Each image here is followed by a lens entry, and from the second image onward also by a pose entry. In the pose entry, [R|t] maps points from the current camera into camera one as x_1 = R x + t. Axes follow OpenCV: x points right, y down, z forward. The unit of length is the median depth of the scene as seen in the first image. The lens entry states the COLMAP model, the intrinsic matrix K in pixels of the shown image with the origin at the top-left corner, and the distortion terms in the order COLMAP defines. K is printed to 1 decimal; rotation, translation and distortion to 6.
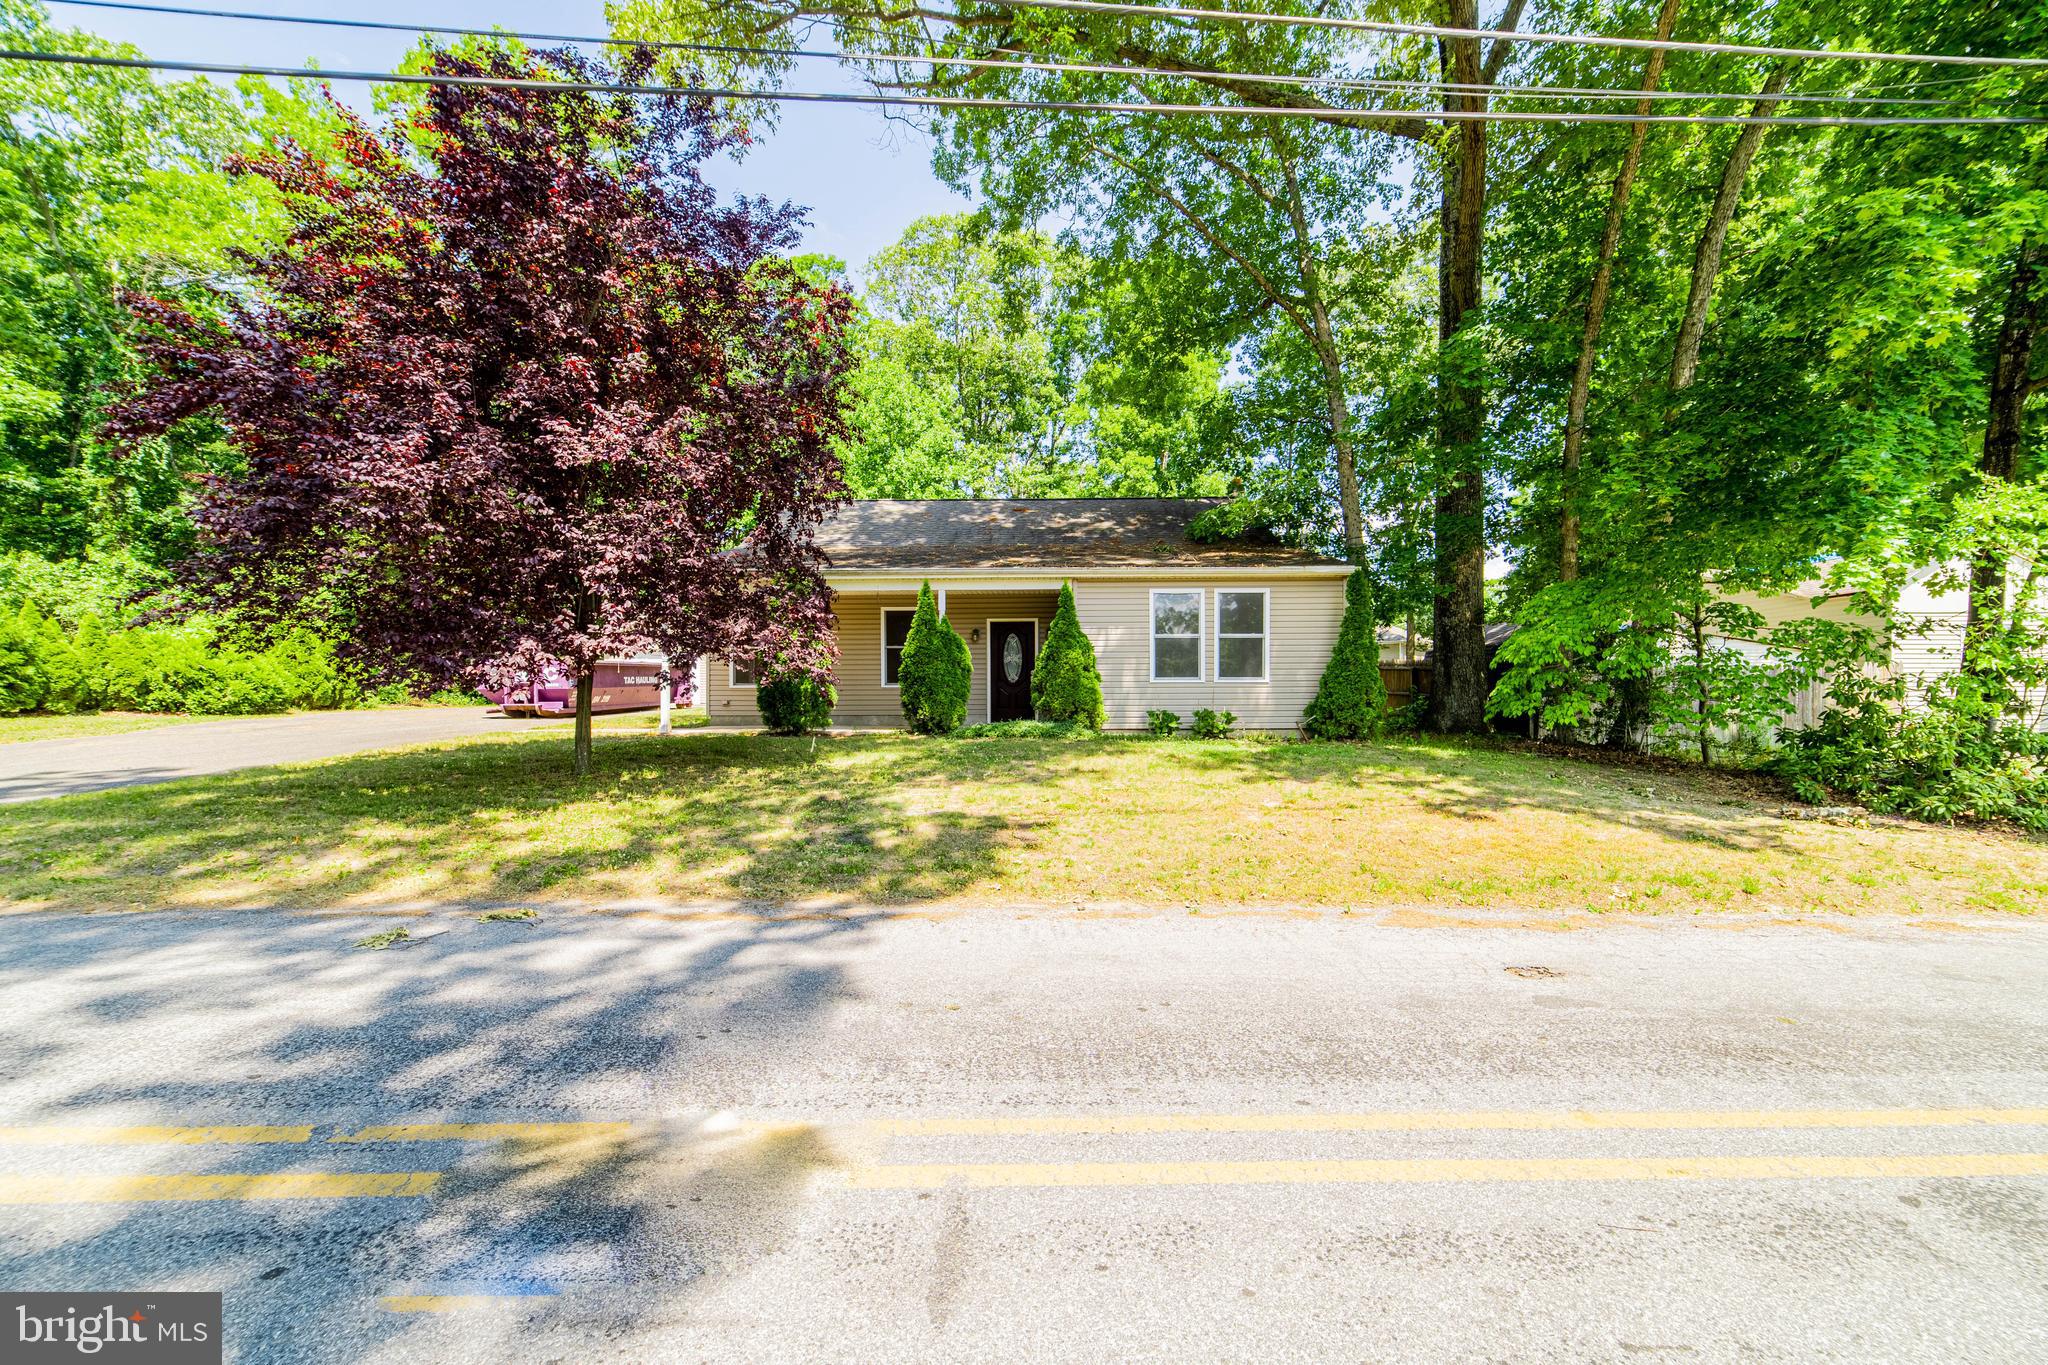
lens RADIAL K [[894.3, 0, 1024.0], [0, 894.3, 682.5], [0, 0, 1]] dist [0.018648, 0.000005]
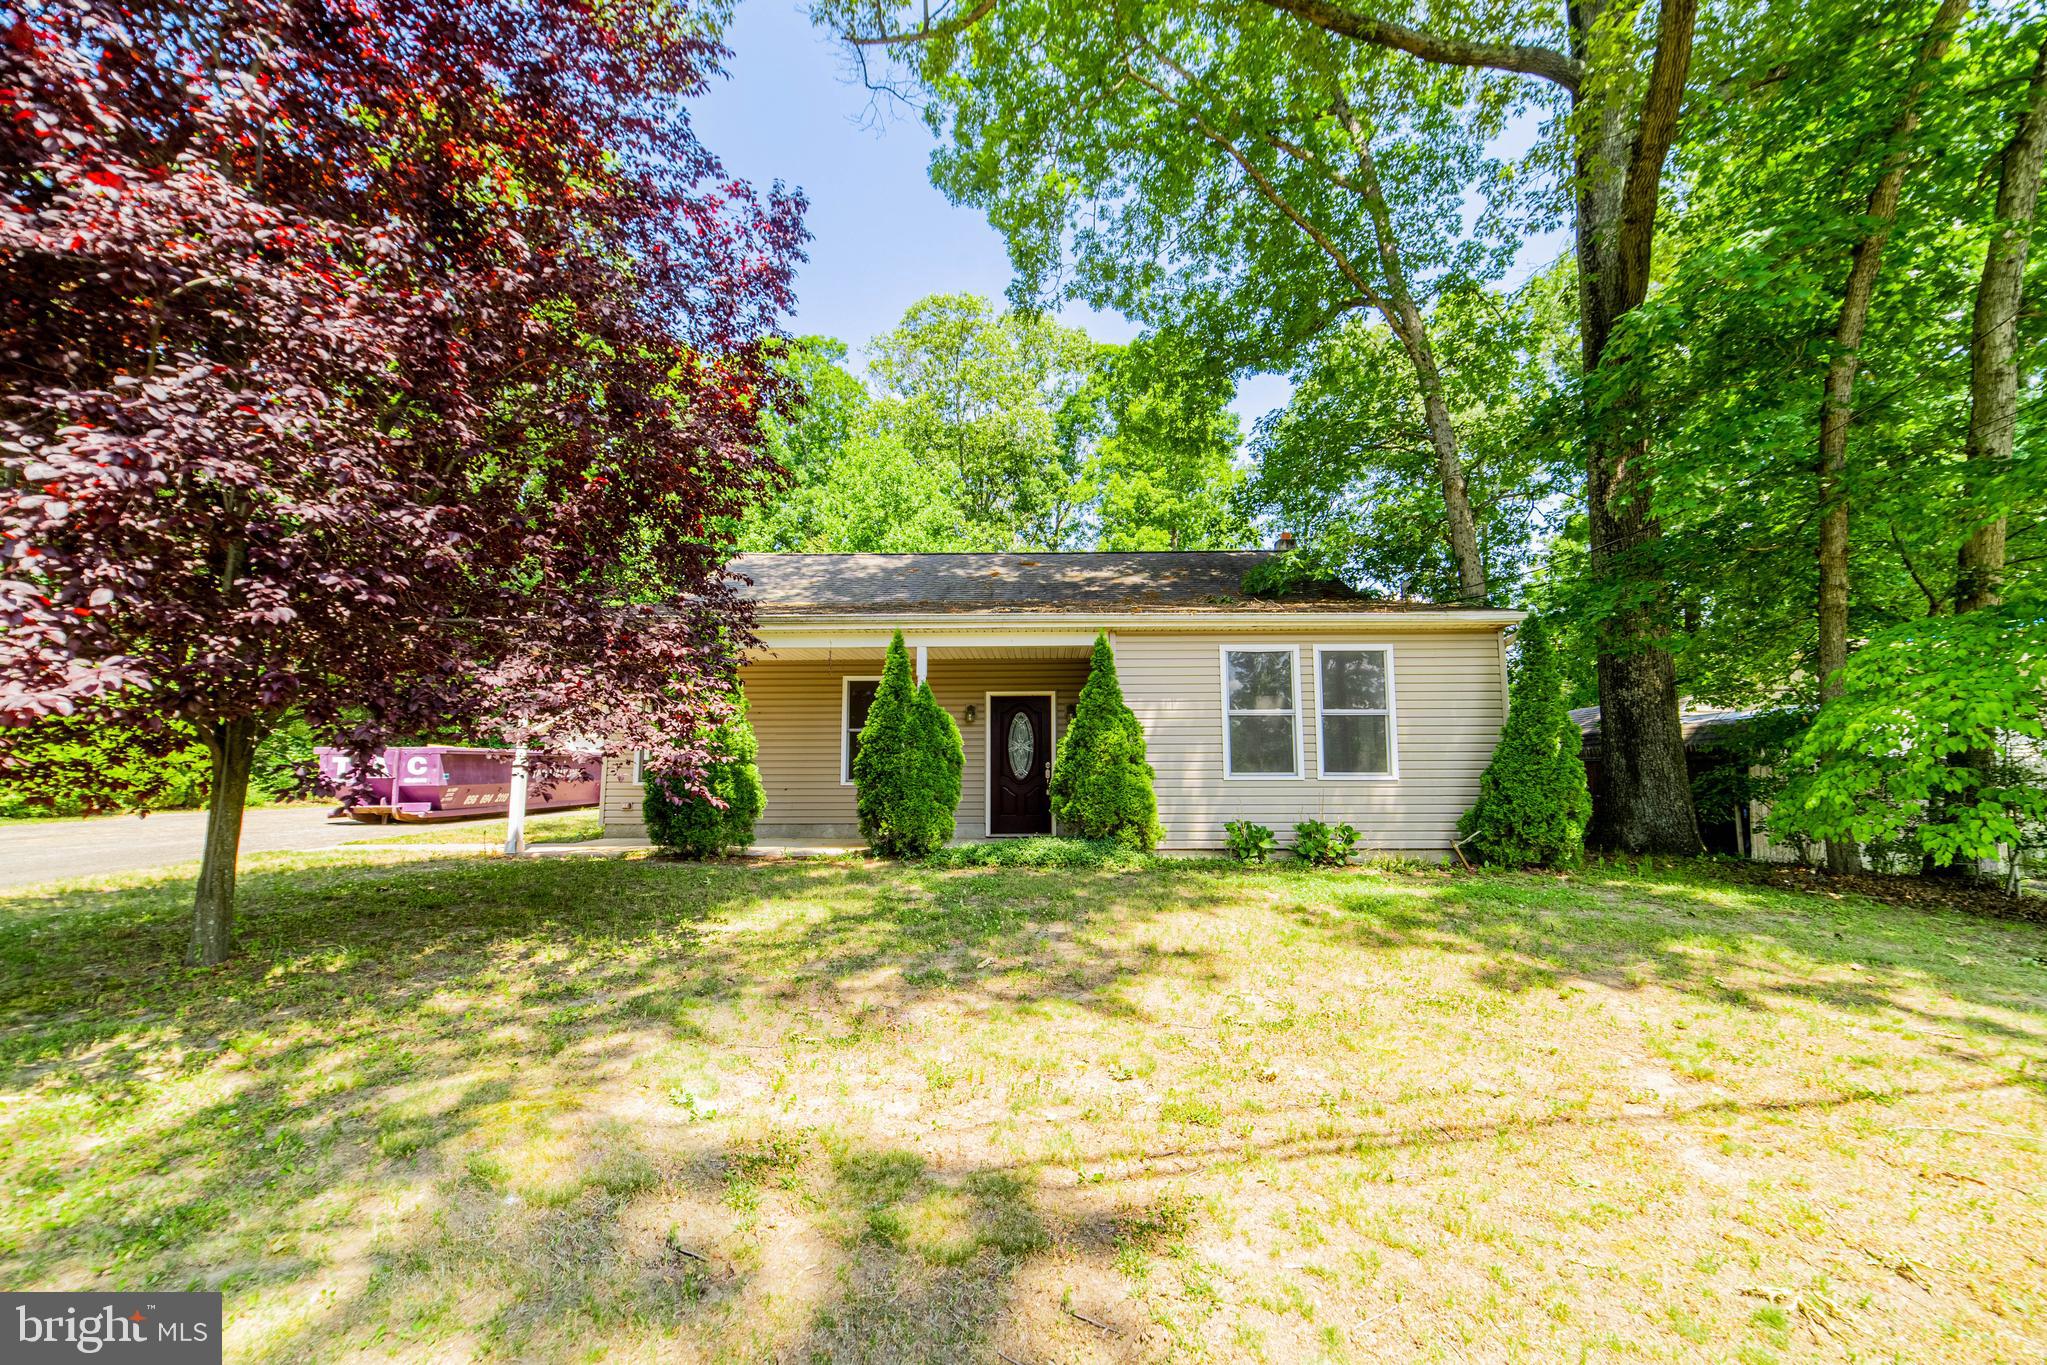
lens RADIAL K [[783.3, 0, 1045.1], [0, 783.3, 691.2], [0, 0, 1]] dist [-0.000947, 0.002843]
pose [[0.999511, 0.004356, 0.030973, -0.014056], [-0.001065, 0.994418, -0.105509, -0.004182], [-0.031260, 0.105424, 0.993936, 0.393423]]
